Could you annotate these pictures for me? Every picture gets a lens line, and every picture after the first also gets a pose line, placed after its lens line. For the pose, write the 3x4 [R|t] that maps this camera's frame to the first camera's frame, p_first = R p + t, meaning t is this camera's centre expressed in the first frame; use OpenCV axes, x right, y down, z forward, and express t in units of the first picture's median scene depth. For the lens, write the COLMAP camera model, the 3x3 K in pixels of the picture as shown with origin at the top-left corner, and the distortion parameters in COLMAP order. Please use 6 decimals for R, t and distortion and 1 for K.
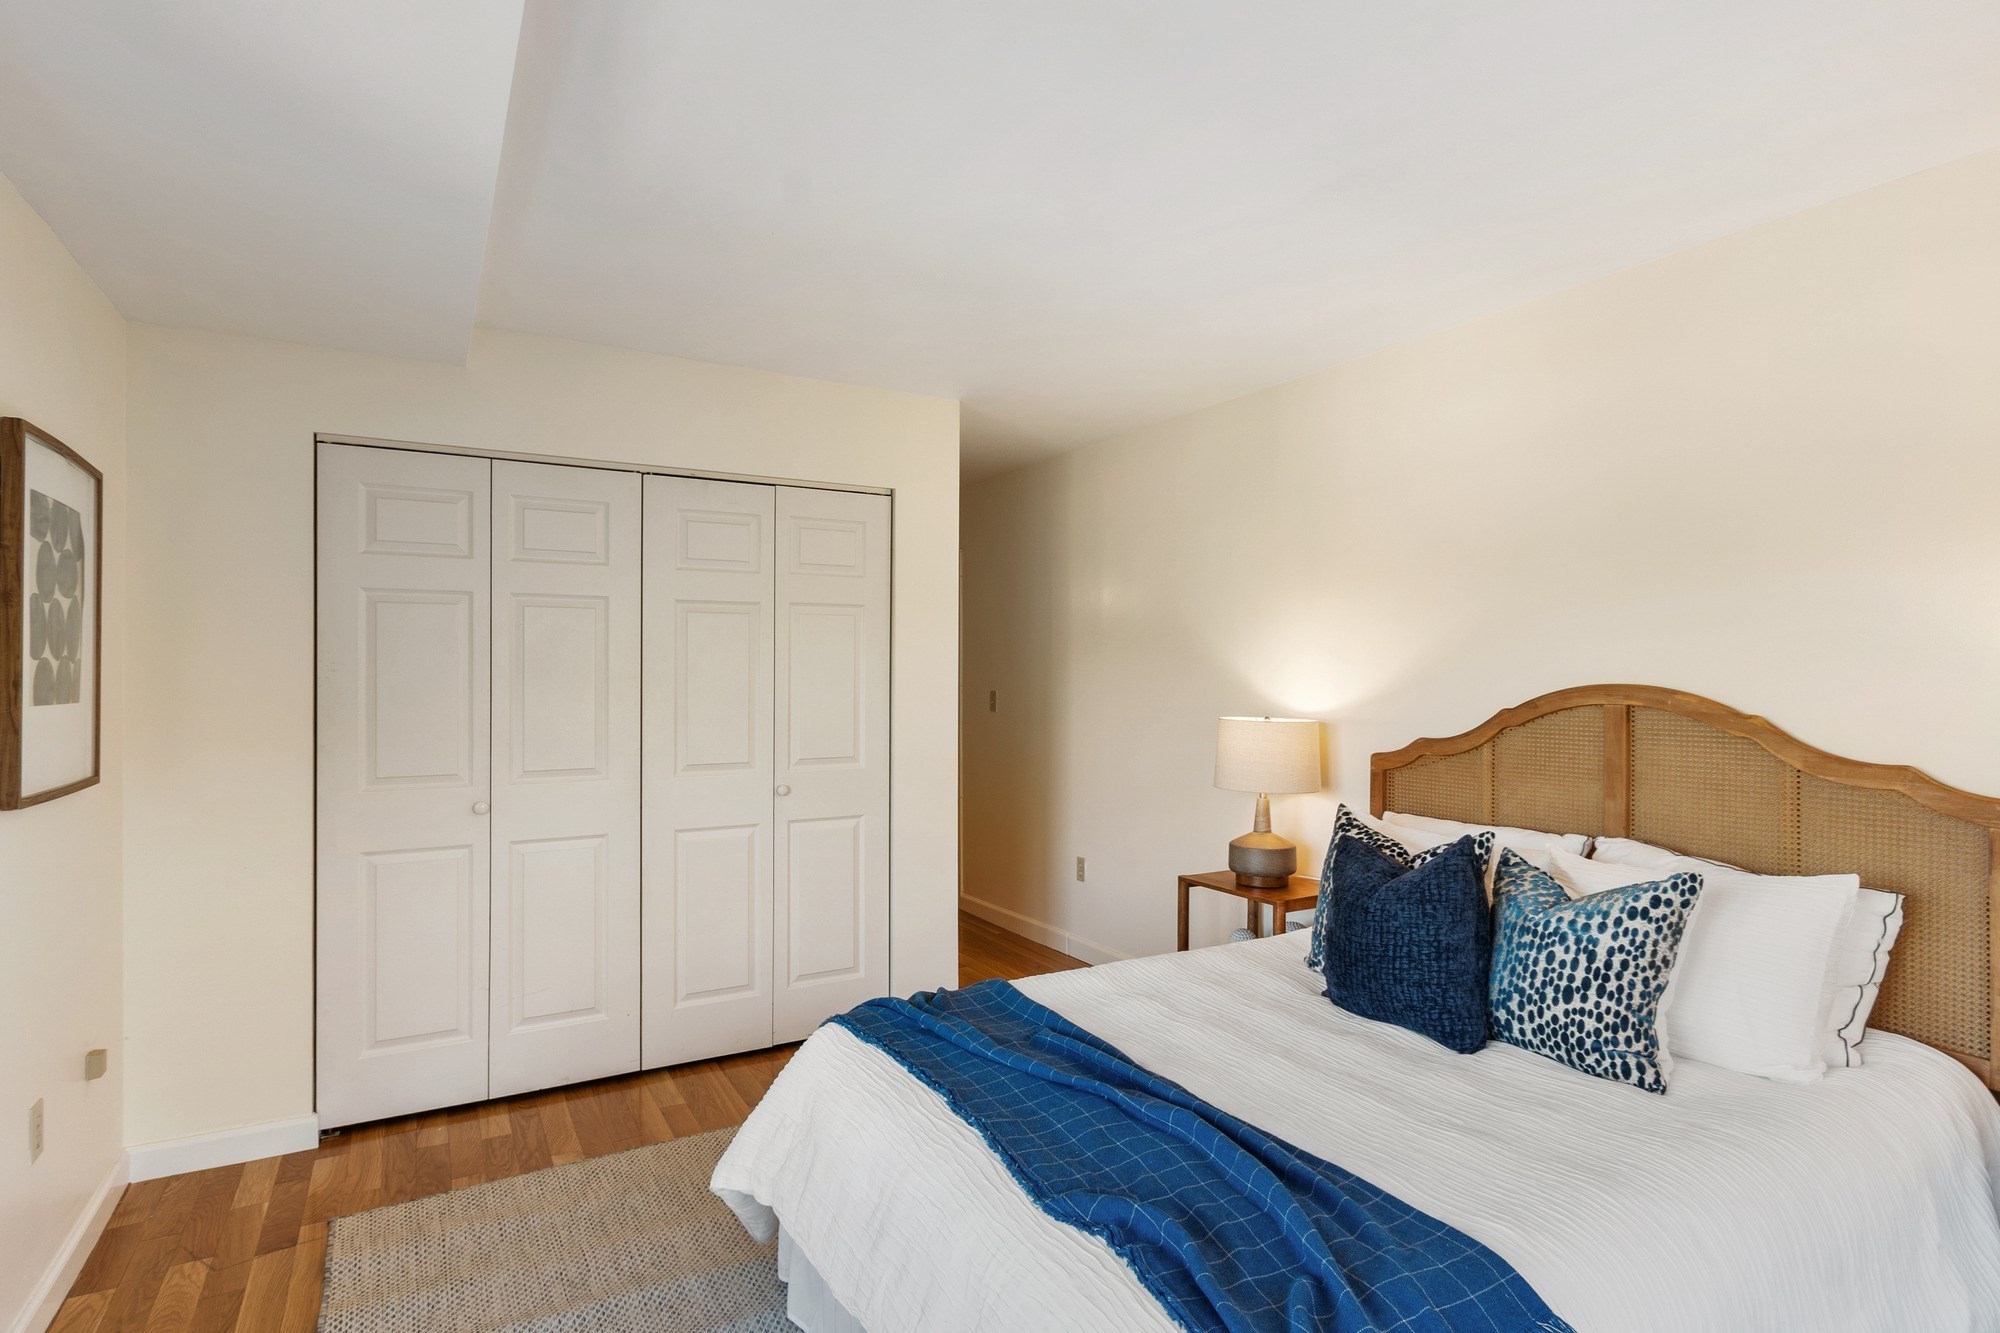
lens RADIAL K [[1004.3, 0, 1003.2], [0, 1004.3, 672.1], [0, 0, 1]] dist [-0.012225, -0.000525]
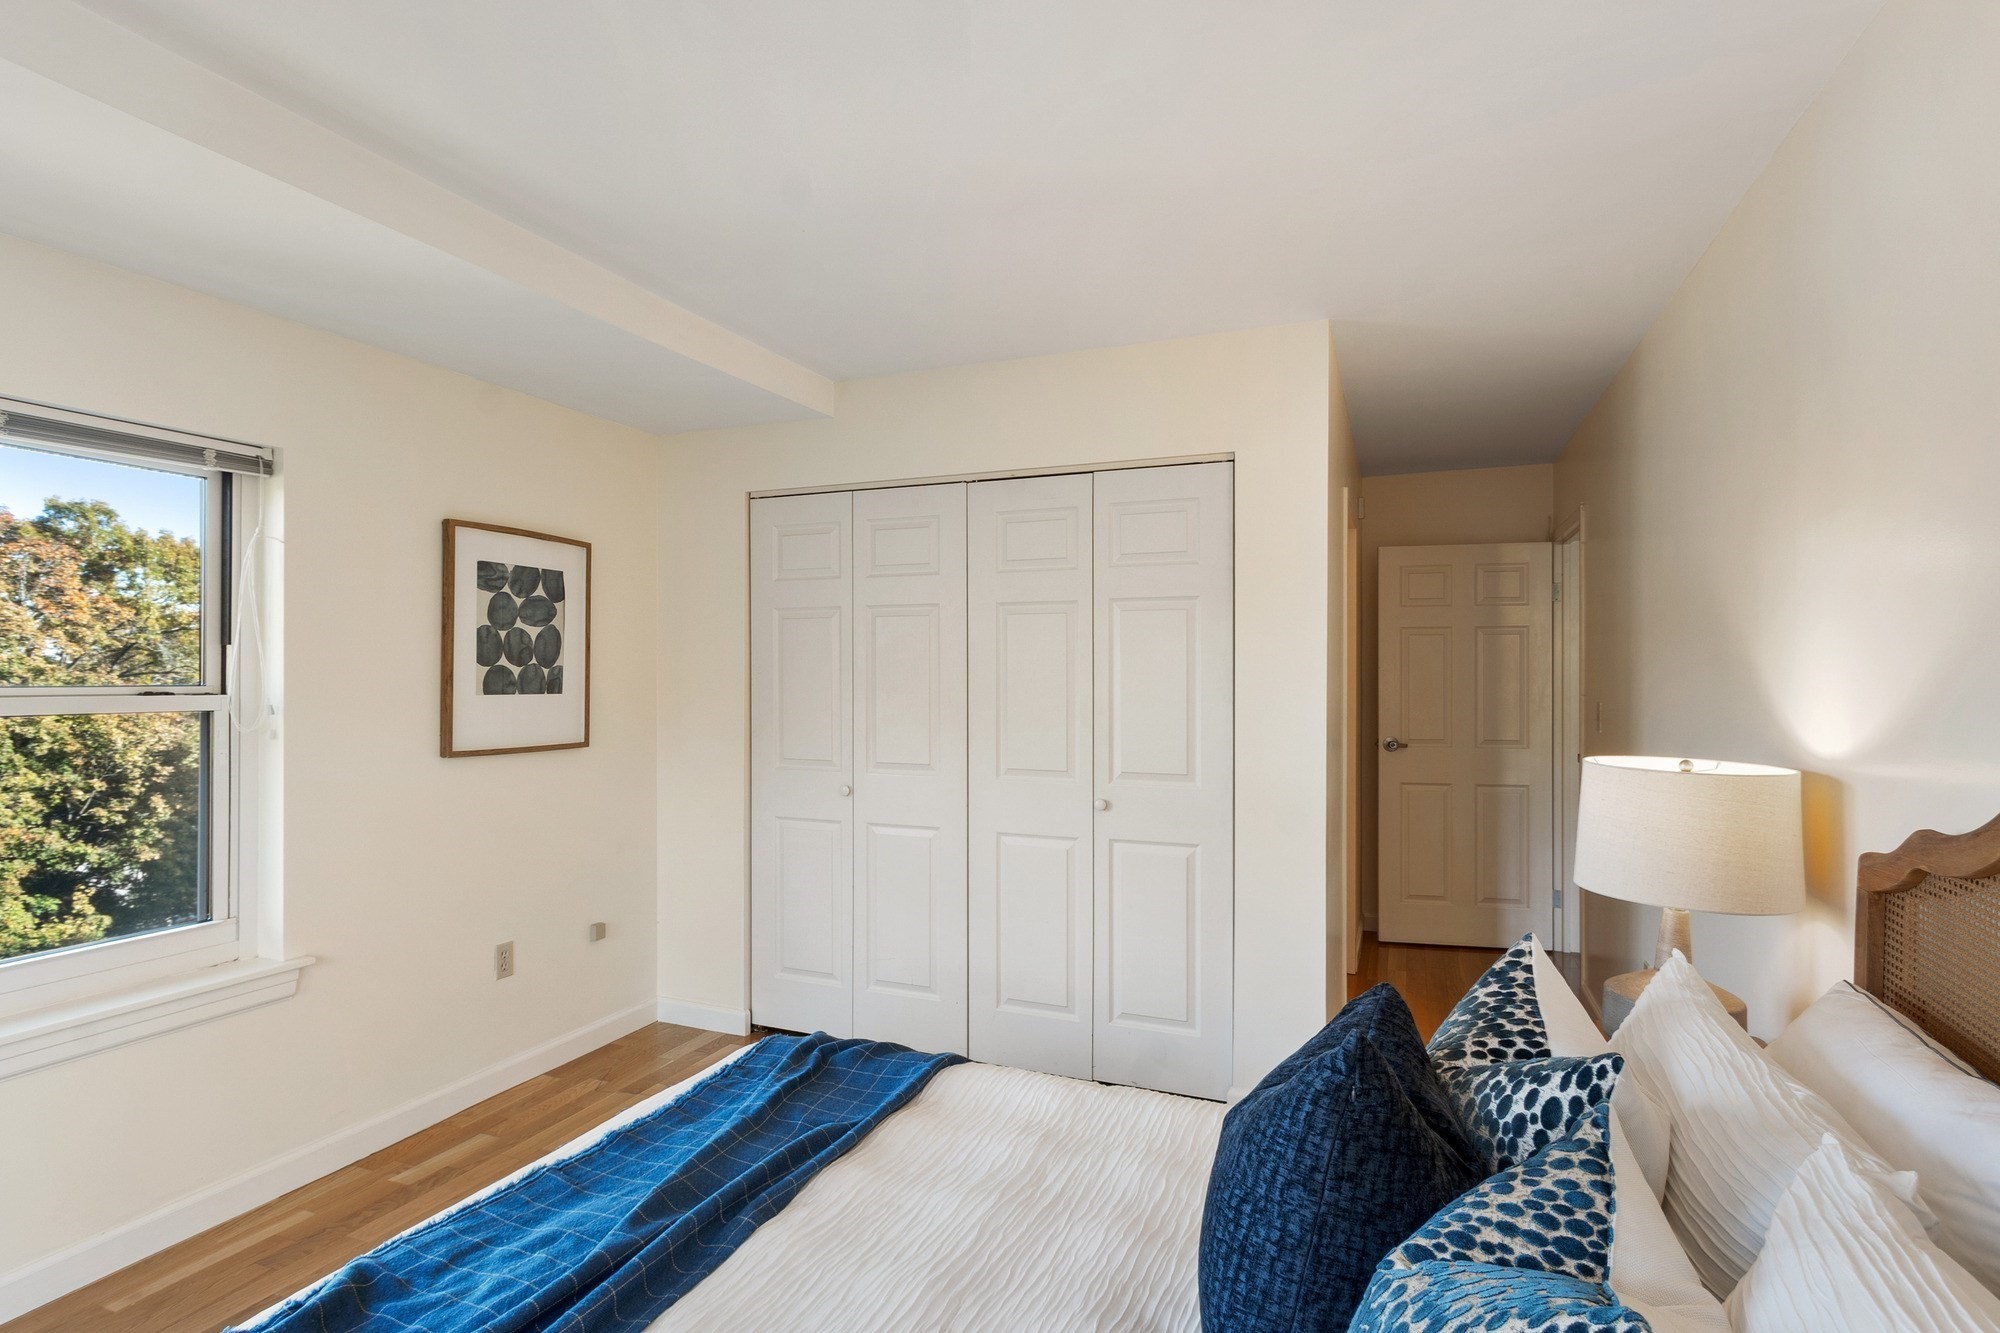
lens RADIAL K [[1004.3, 0, 998.2], [0, 1004.3, 674.0], [0, 0, 1]] dist [-0.012225, -0.000525]
pose [[0.605541, 0.003455, -0.795807, 0.478913], [-0.002109, 0.999994, 0.002737, -0.003732], [0.795811, 0.000021, 0.605545, 0.395850]]
